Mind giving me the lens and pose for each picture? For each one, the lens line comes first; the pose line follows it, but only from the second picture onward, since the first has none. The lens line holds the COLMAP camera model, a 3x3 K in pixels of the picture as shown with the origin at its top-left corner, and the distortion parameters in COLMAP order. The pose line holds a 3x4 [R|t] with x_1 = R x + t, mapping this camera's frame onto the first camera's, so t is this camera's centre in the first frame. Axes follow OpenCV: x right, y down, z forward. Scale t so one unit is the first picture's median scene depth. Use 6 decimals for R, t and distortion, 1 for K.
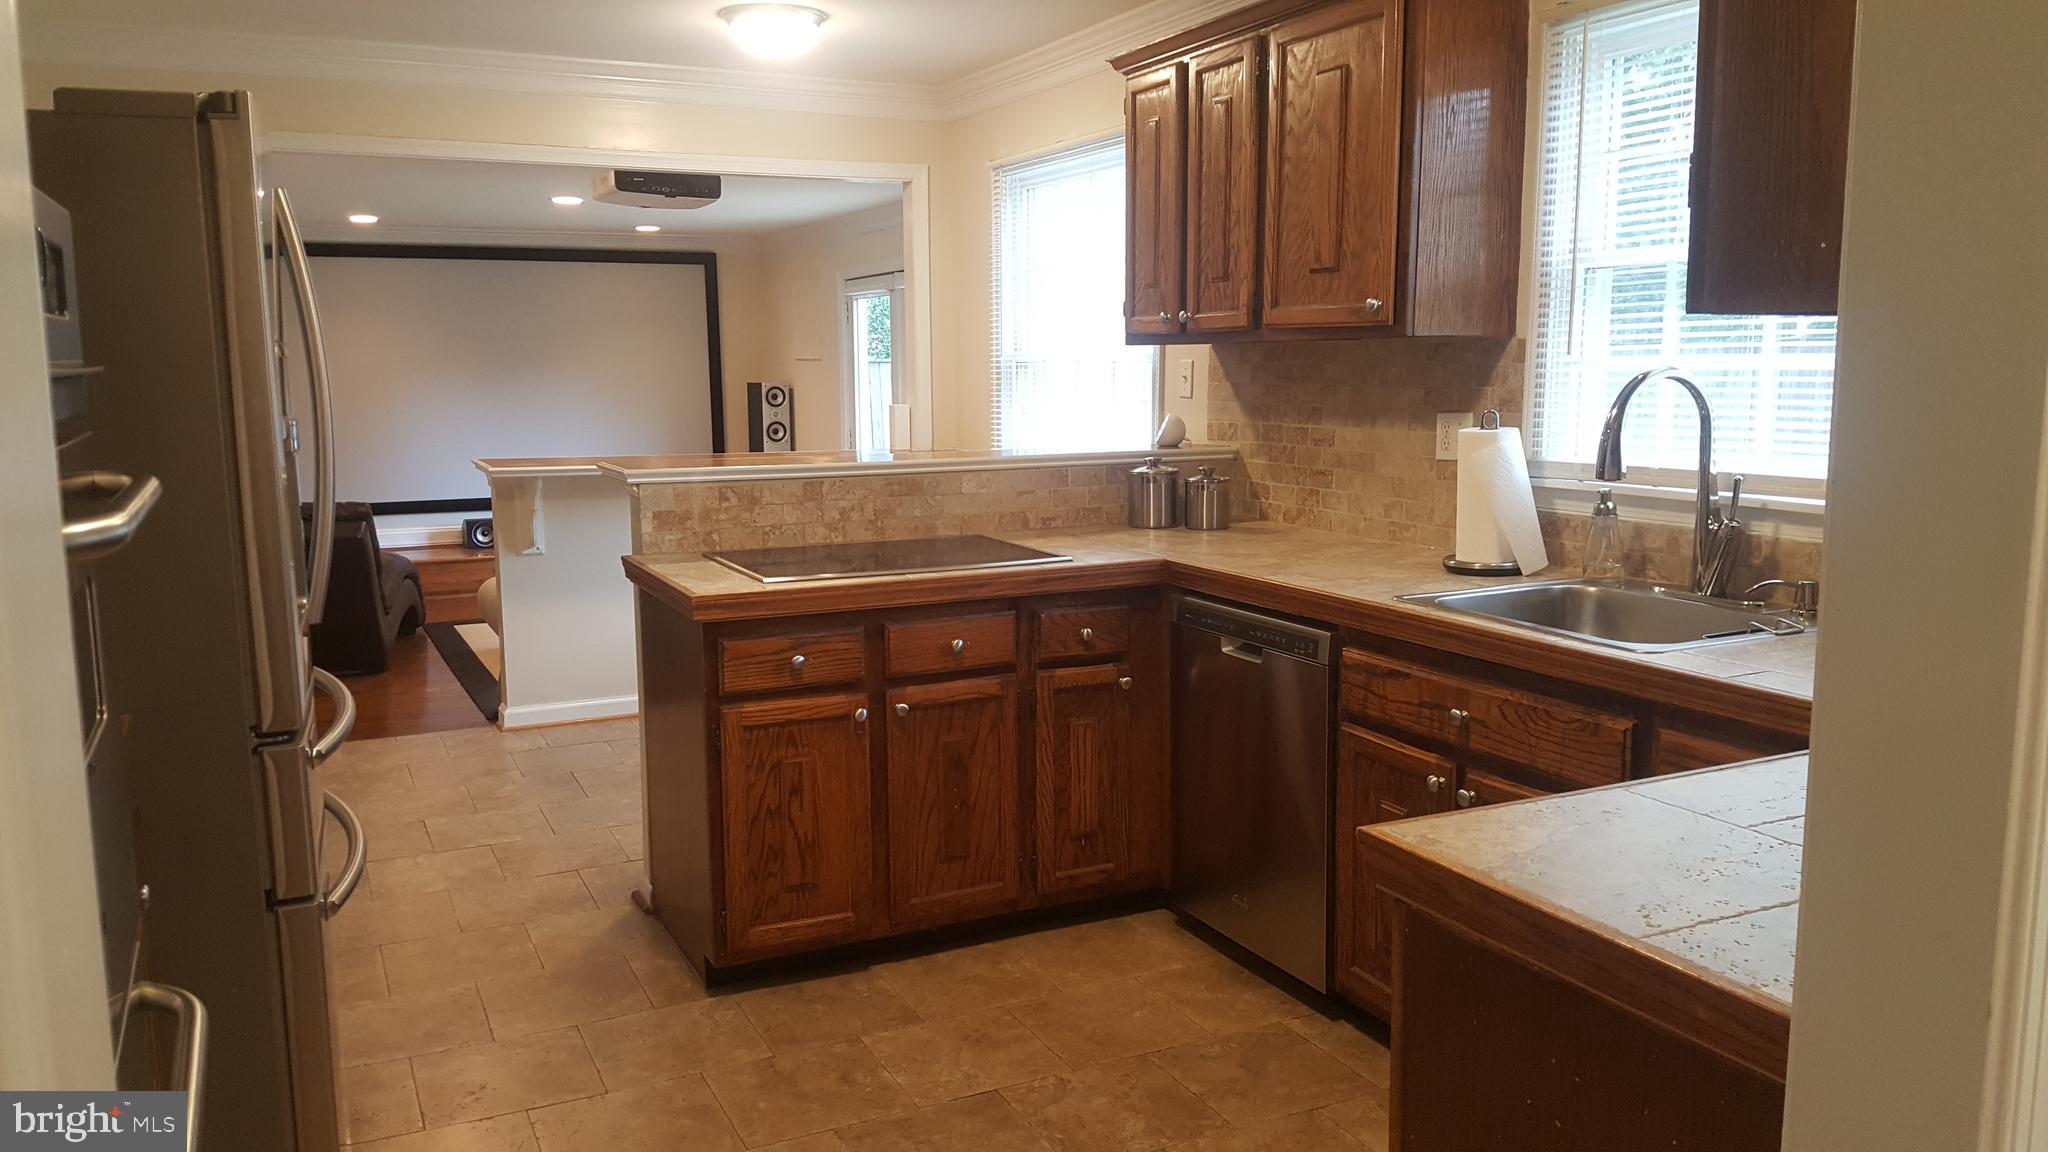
lens RADIAL K [[1524.2, 0, 995.7], [0, 1524.2, 586.8], [0, 0, 1]] dist [0.062710, -0.133024]
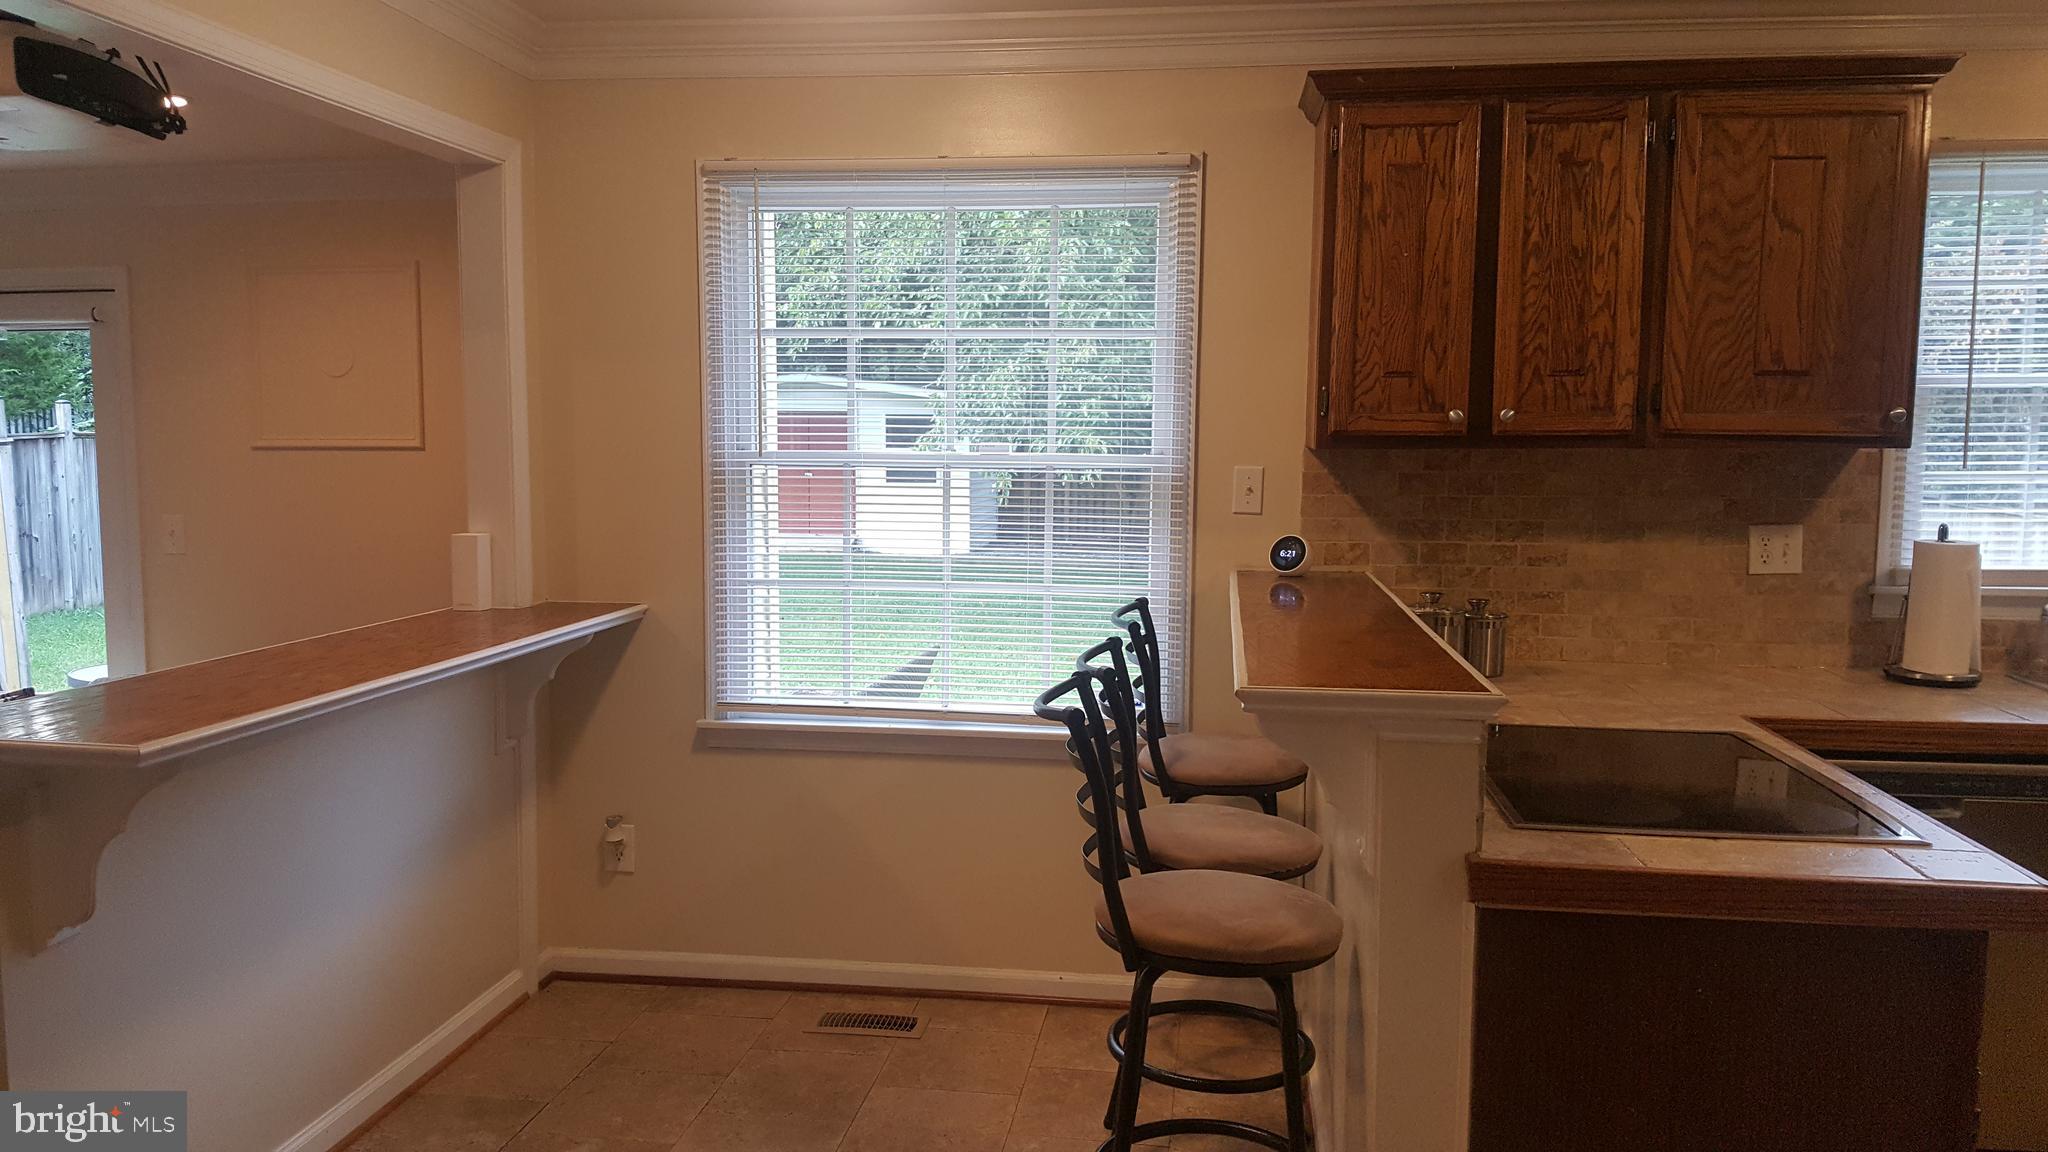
lens RADIAL K [[1524.2, 0, 995.7], [0, 1524.2, 586.8], [0, 0, 1]] dist [0.062710, -0.133024]
pose [[0.550563, -0.067097, 0.832093, -0.742759], [0.114506, 0.993413, 0.004341, -0.128498], [-0.826903, 0.092889, 0.554620, 0.827670]]
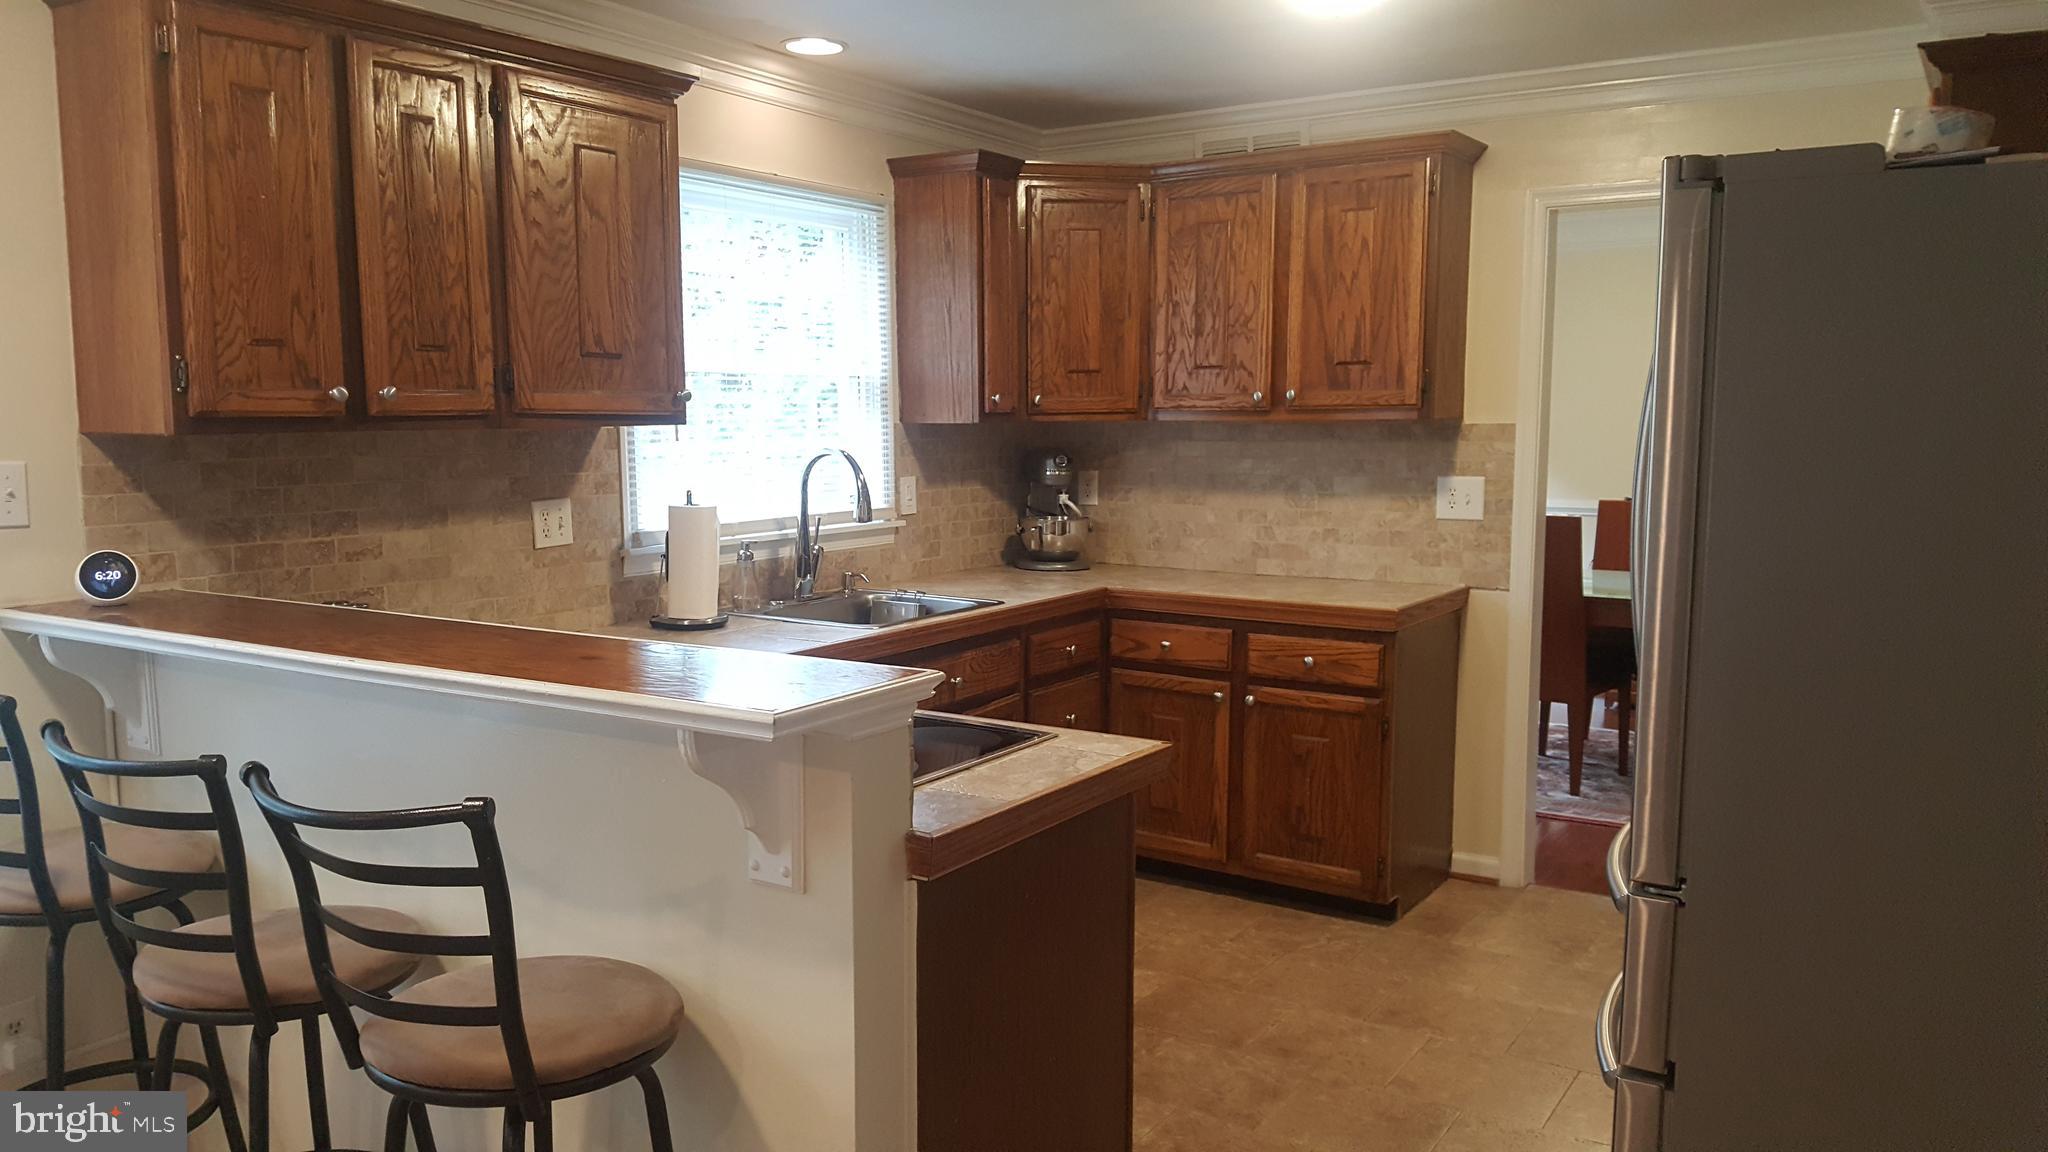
lens RADIAL K [[1524.2, 0, 995.7], [0, 1524.2, 586.8], [0, 0, 1]] dist [0.062710, -0.133024]
pose [[-0.528103, -0.082900, 0.845124, -0.679073], [0.138930, 0.973379, 0.182295, -0.190643], [-0.837739, 0.213683, -0.502527, 1.207553]]
